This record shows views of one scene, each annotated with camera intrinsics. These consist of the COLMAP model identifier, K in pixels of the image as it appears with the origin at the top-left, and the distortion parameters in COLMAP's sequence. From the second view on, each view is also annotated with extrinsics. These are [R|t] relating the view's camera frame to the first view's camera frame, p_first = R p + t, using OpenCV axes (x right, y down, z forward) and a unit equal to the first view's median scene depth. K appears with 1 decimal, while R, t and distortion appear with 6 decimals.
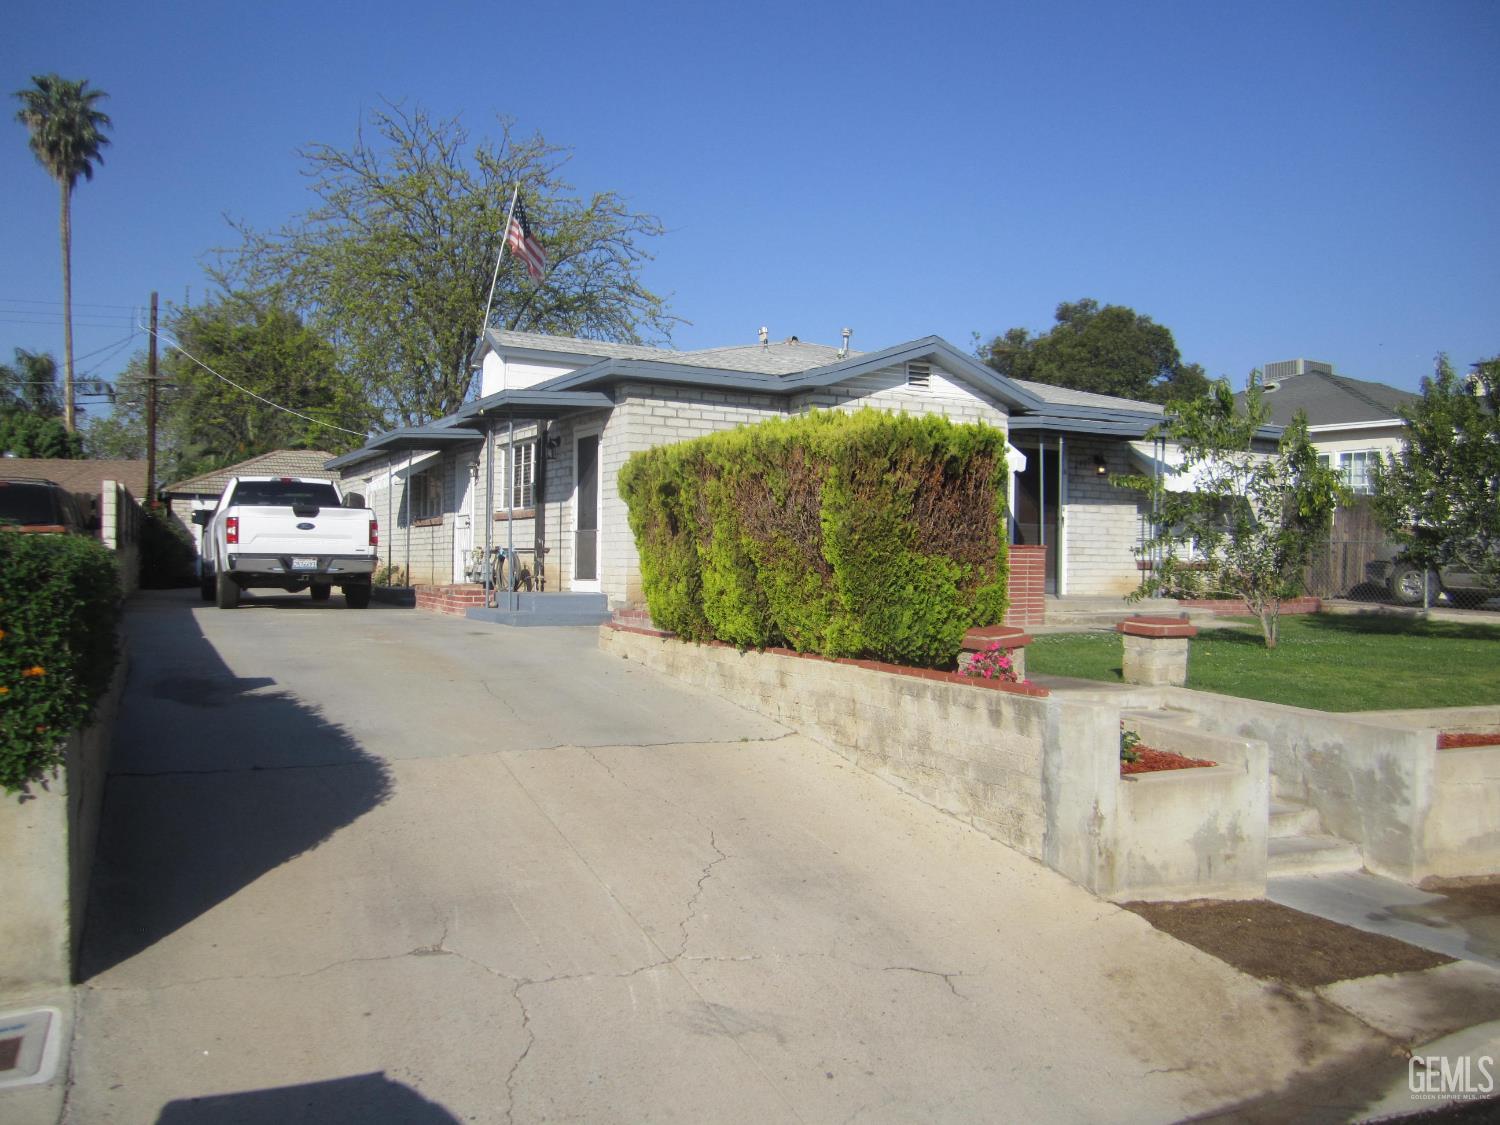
lens RADIAL K [[1225.7, 0, 751.6], [0, 1225.7, 562.4], [0, 0, 1]] dist [-0.068363, 0.001830]
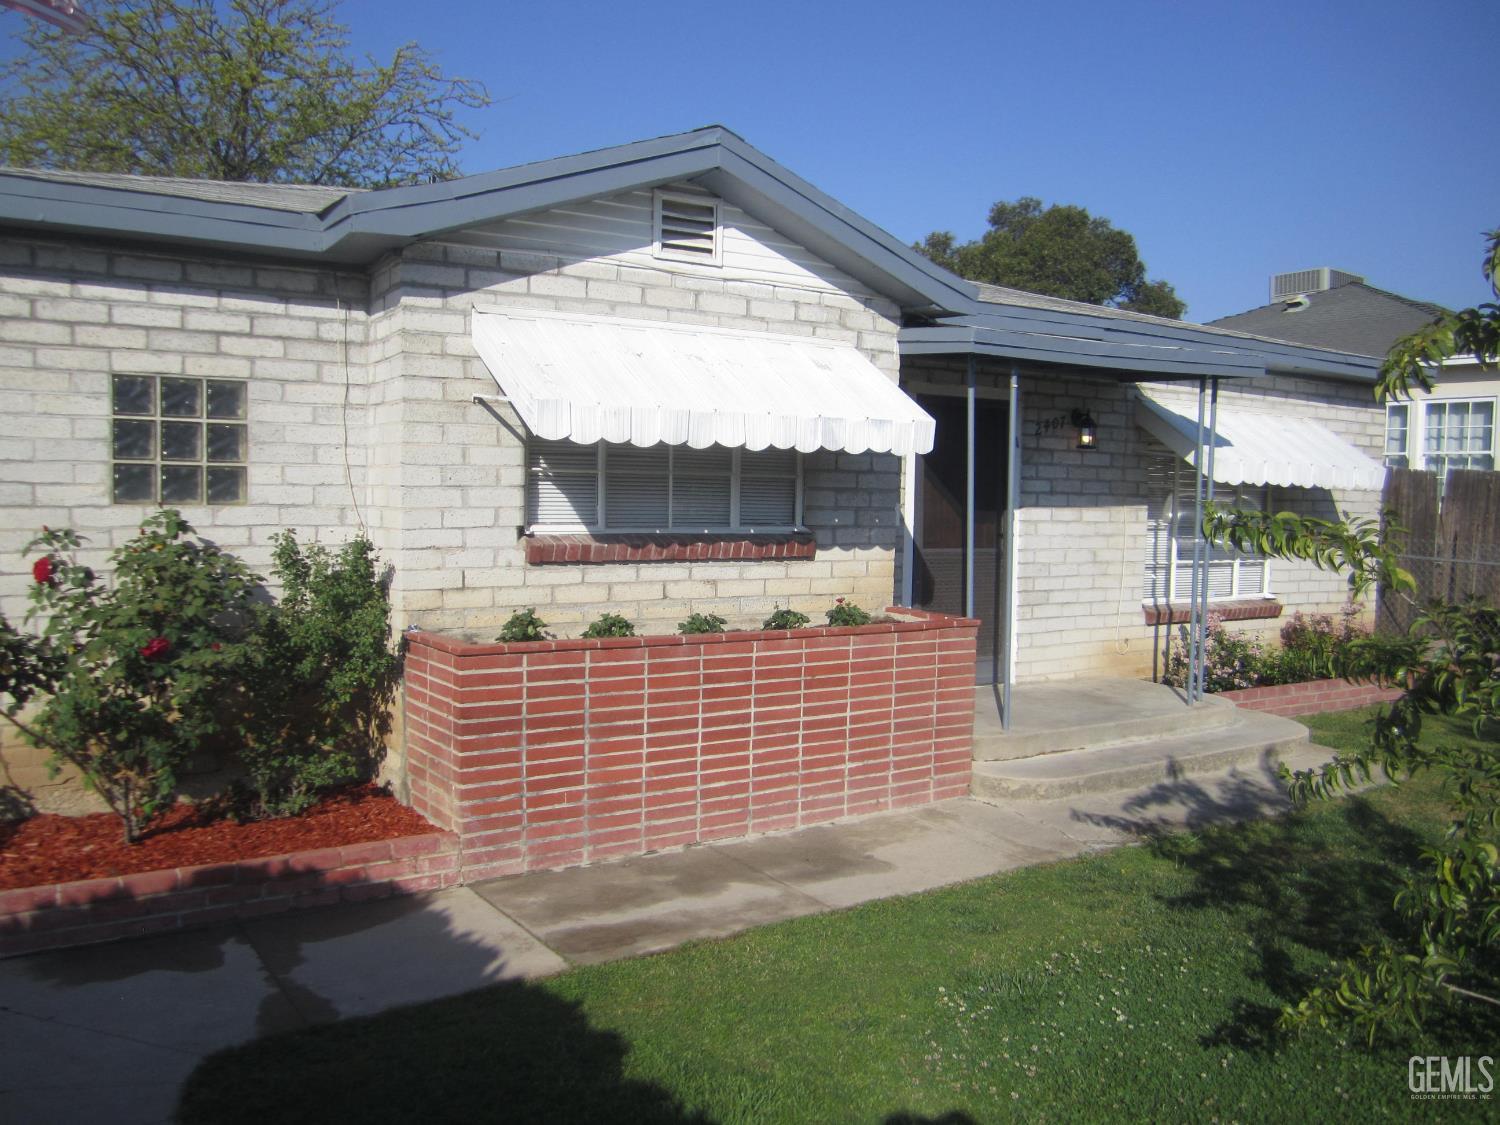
lens RADIAL K [[1225.7, 0, 748.8], [0, 1225.7, 561.1], [0, 0, 1]] dist [-0.068363, 0.001830]
pose [[0.998399, 0.000665, 0.056568, 0.118056], [-0.003714, 0.998544, 0.053816, -0.052181], [-0.056450, -0.053940, 0.996947, 0.500818]]
